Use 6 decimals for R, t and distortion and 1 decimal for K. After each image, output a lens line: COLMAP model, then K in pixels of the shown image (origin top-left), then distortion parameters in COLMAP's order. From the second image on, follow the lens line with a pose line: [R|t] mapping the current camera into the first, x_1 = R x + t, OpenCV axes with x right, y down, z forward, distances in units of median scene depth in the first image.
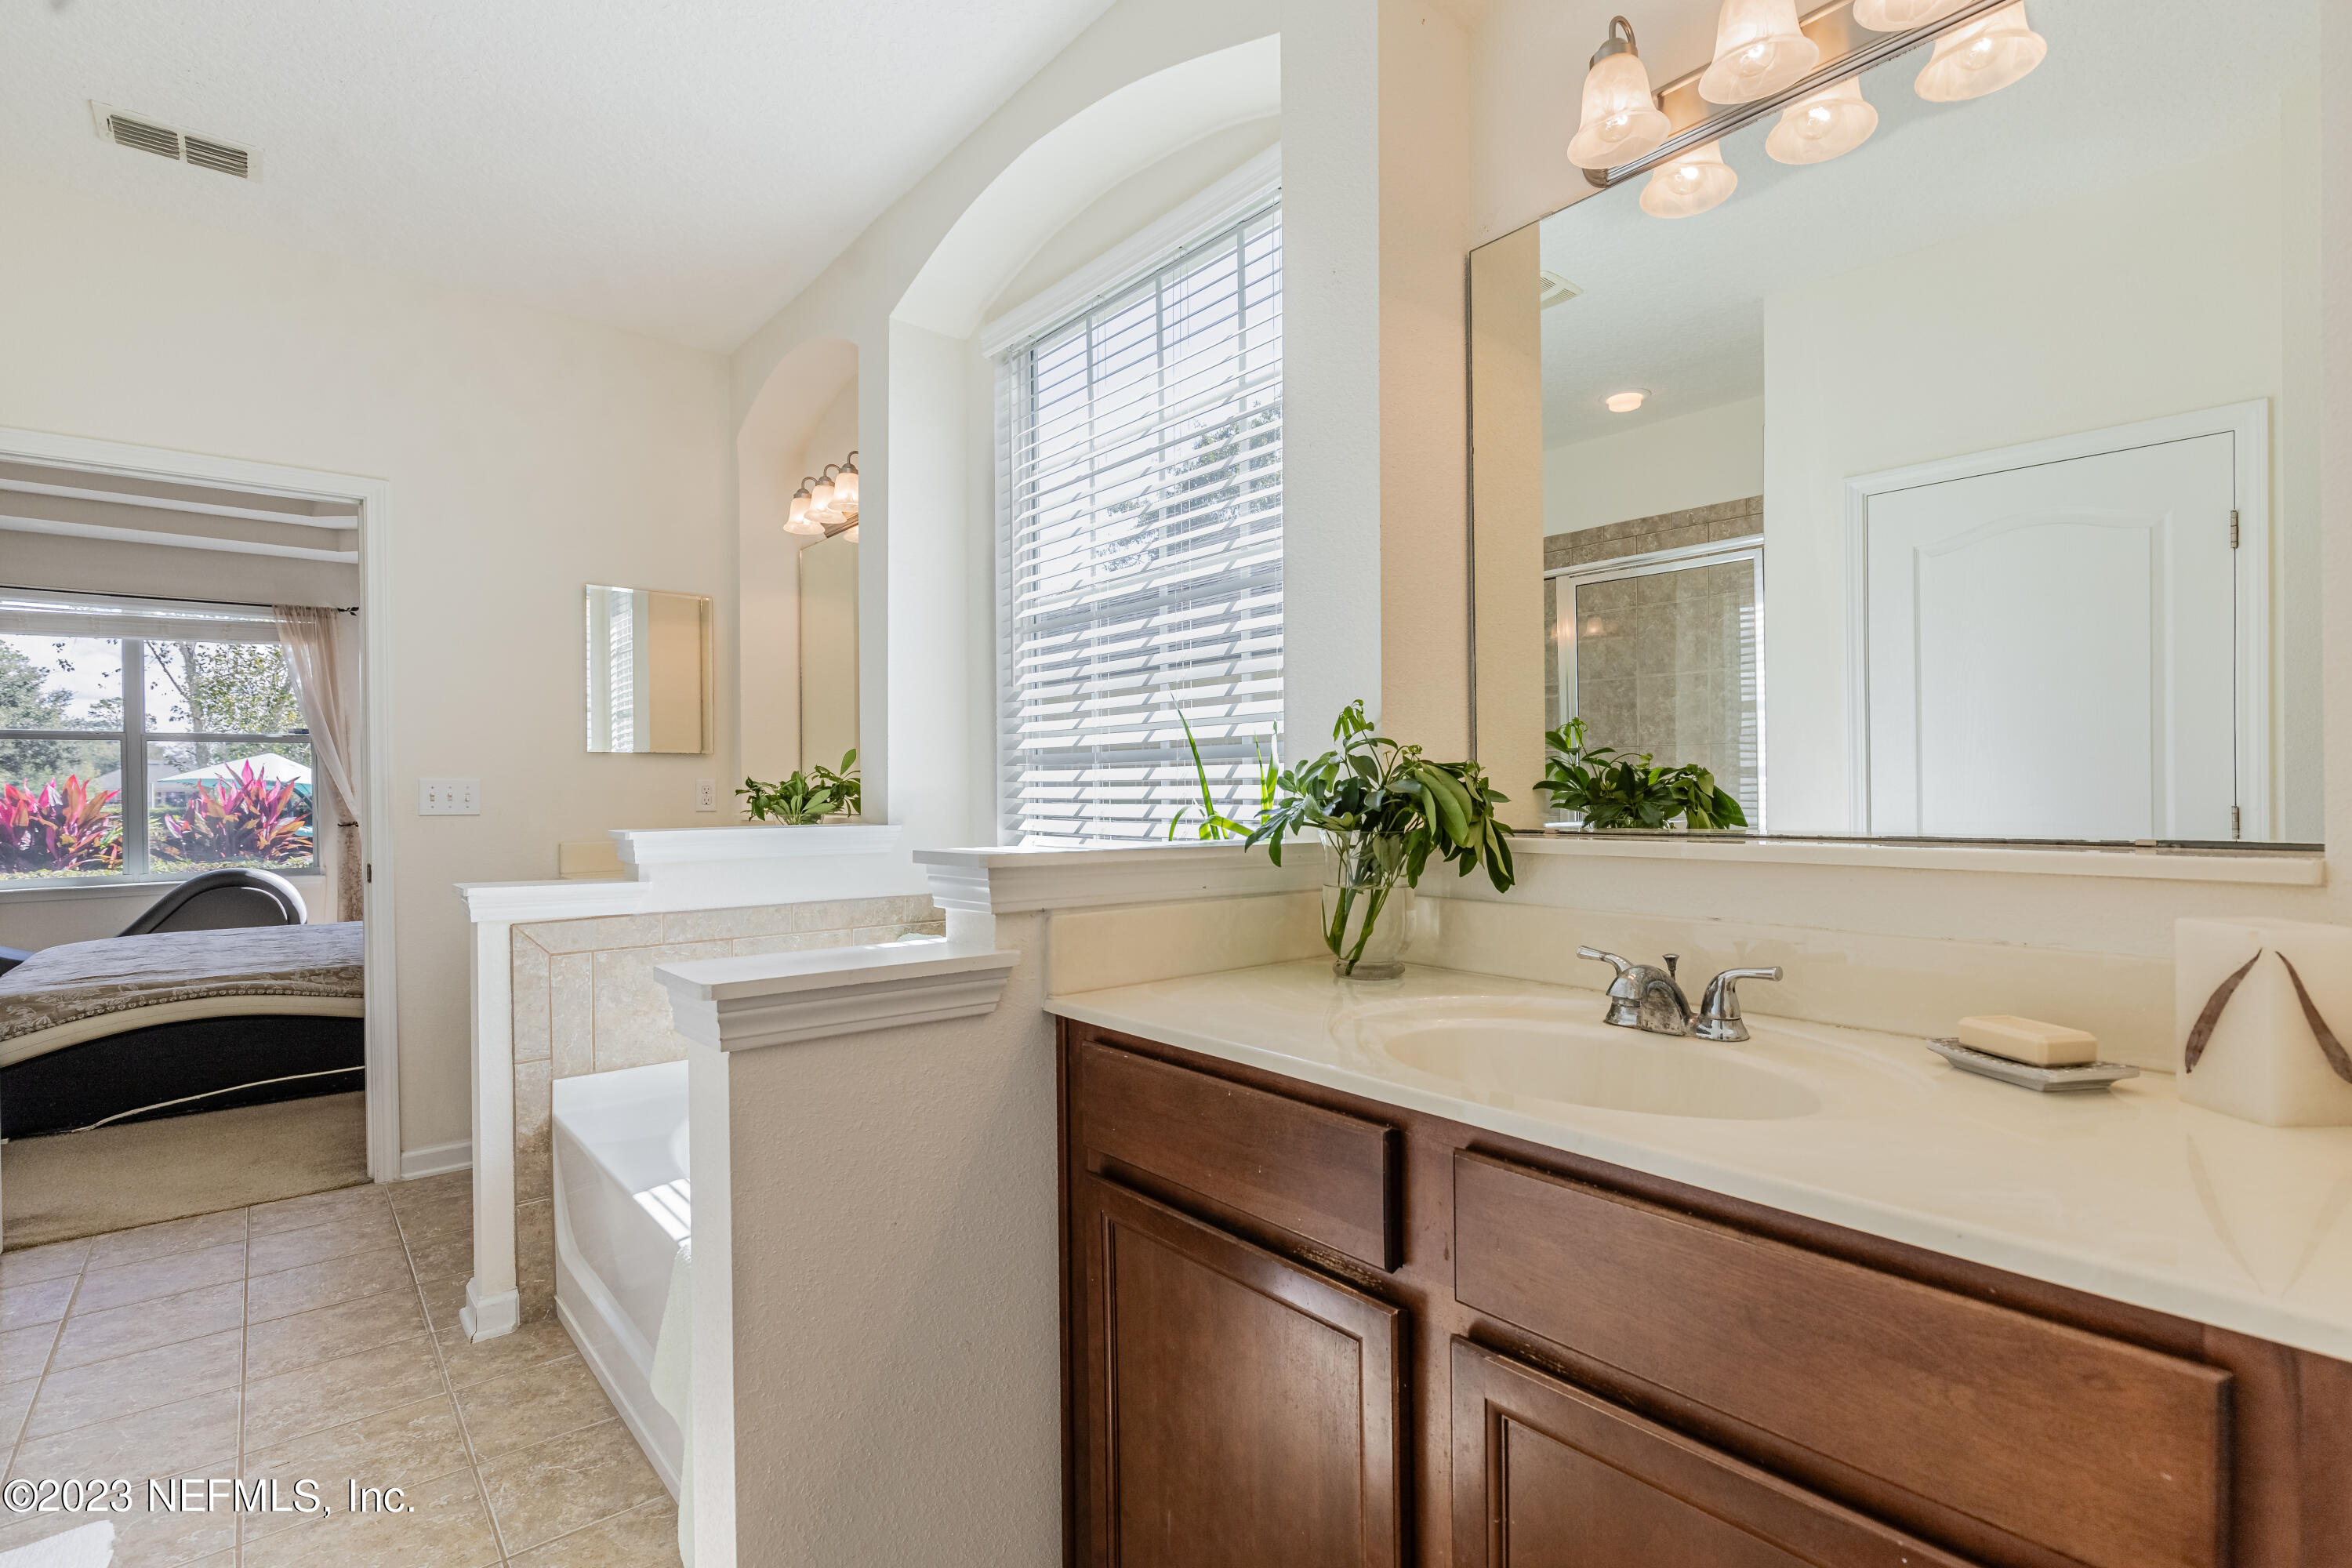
lens RADIAL K [[1151.2, 0, 1174.4], [0, 1151.2, 781.9], [0, 0, 1]] dist [0.003156, 0.000318]
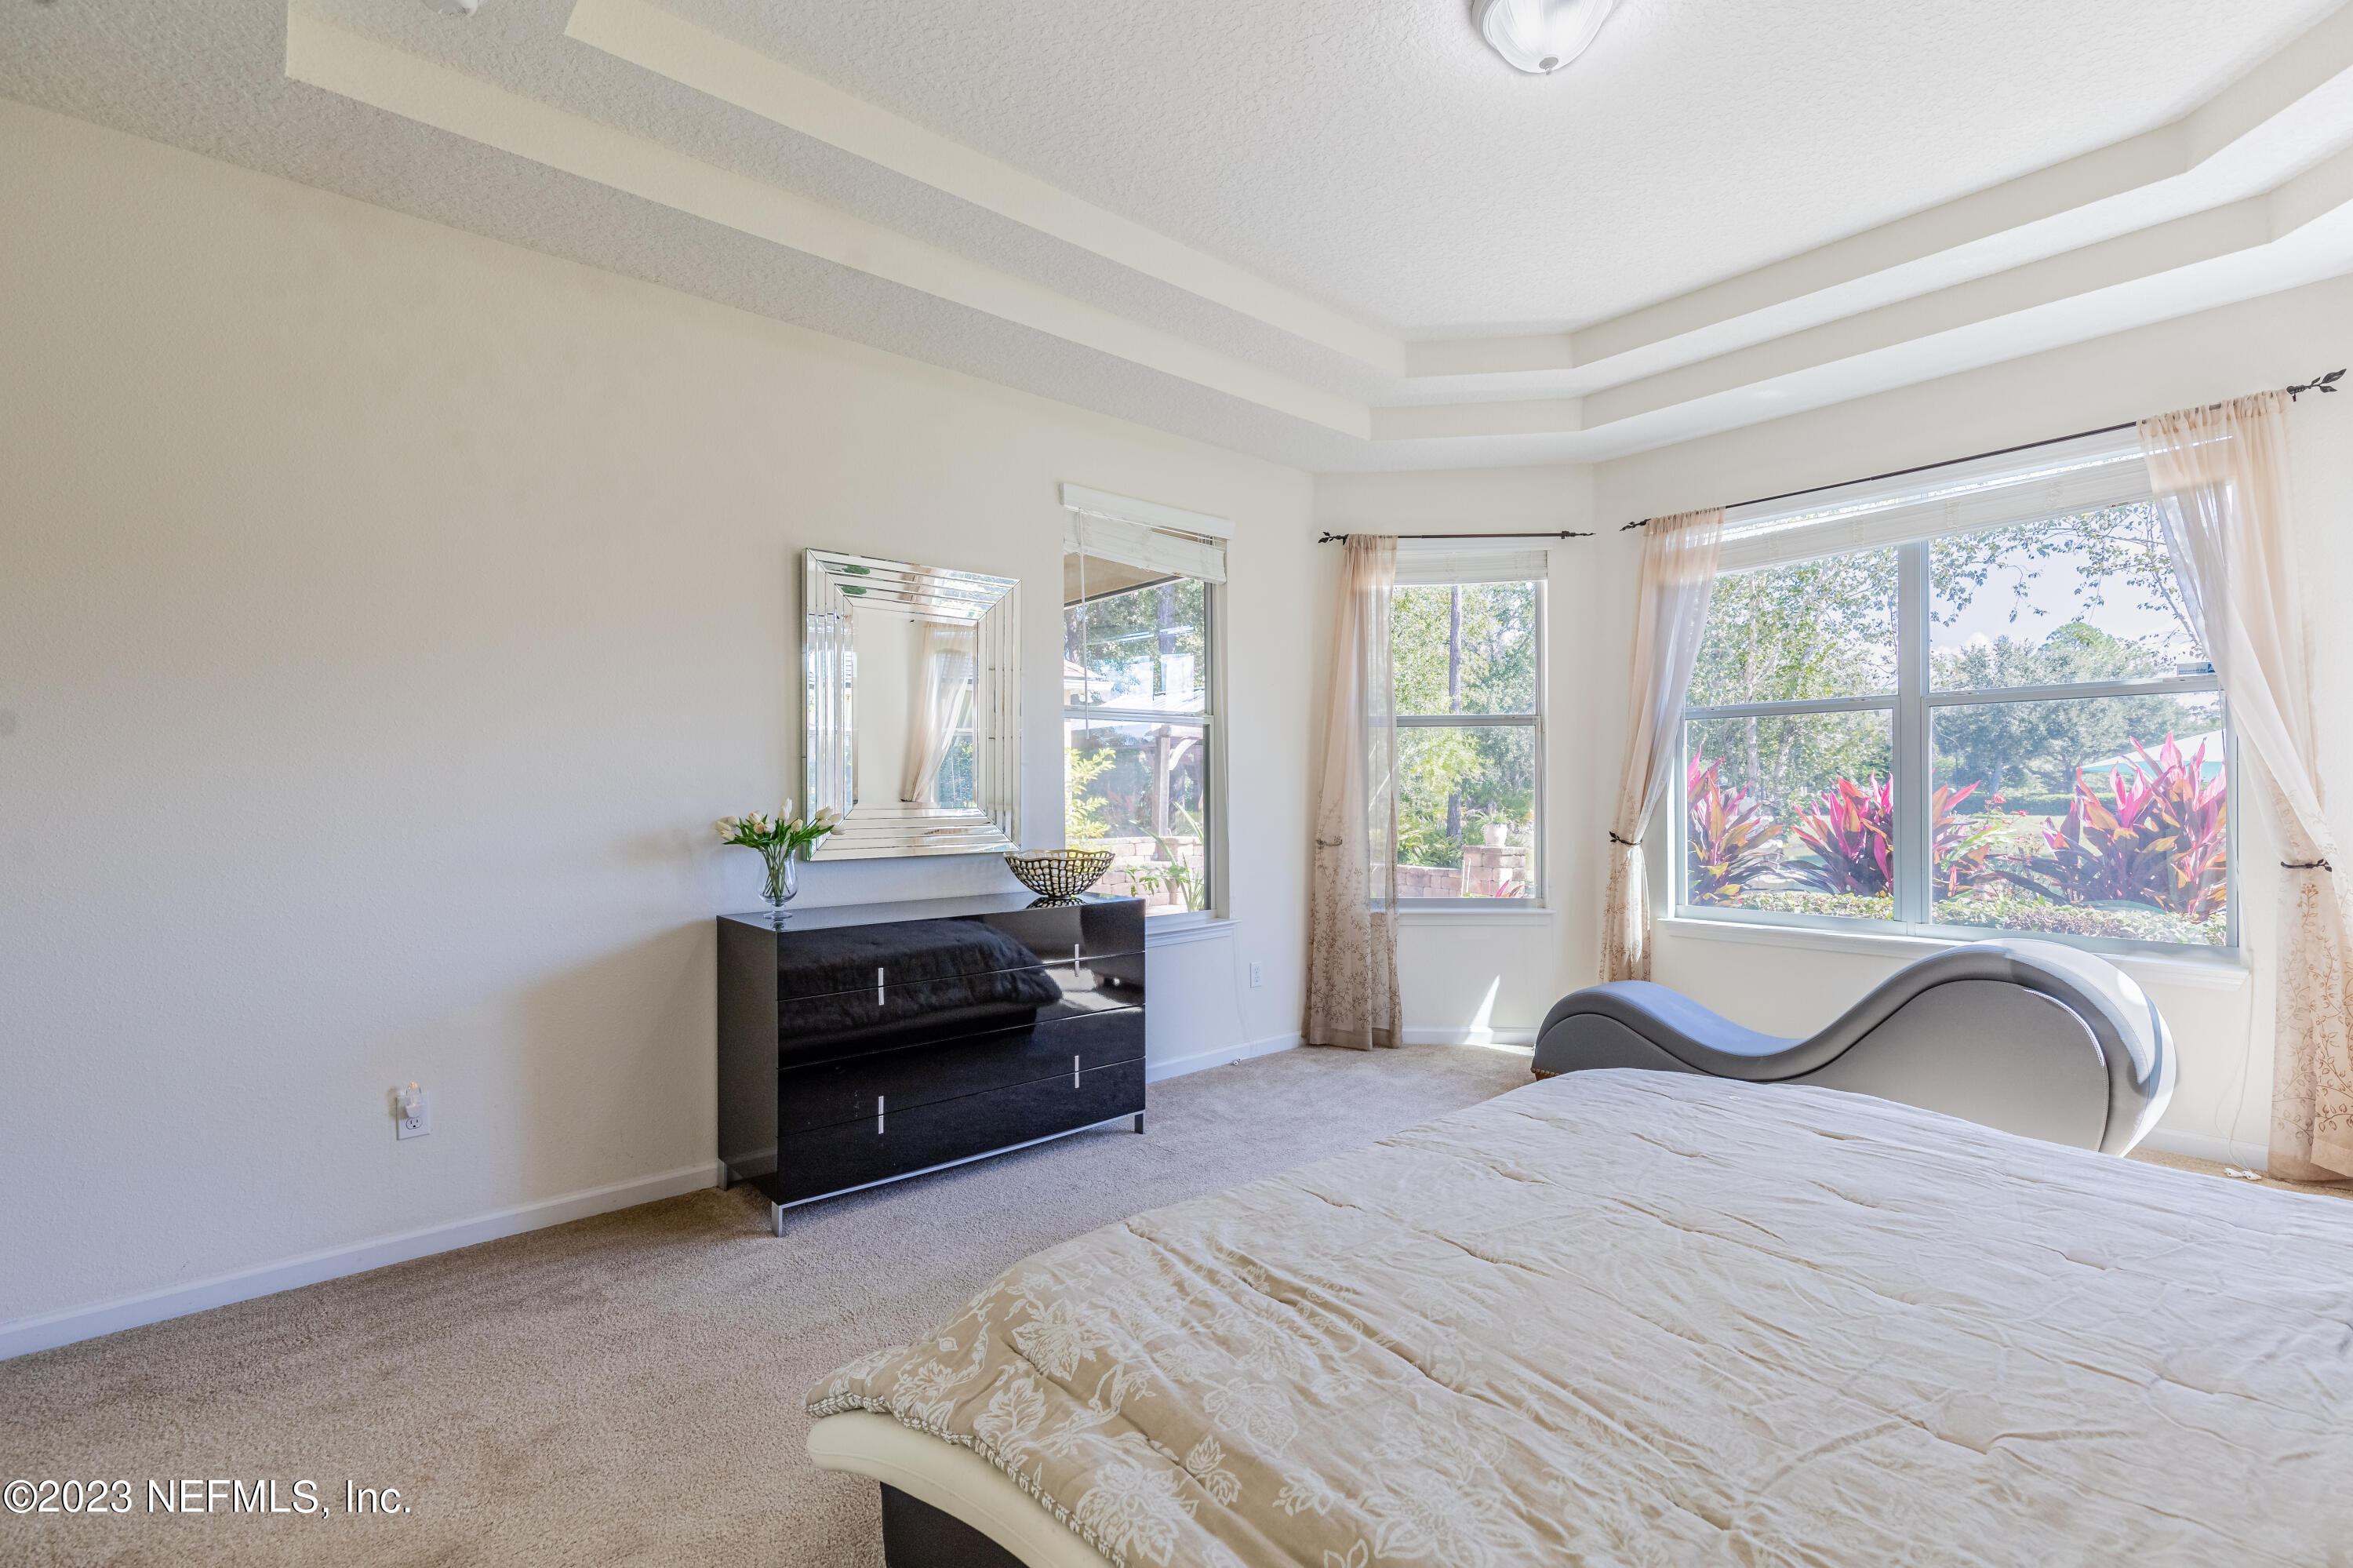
lens RADIAL K [[1052.9, 0, 1184.6], [0, 1052.9, 793.8], [0, 0, 1]] dist [0.007402, -0.001100]
pose [[0.035446, 0.015123, -0.999257, -0.319488], [0.000862, 0.999885, 0.015163, 0.002756], [0.999371, -0.001399, 0.035429, 0.547820]]
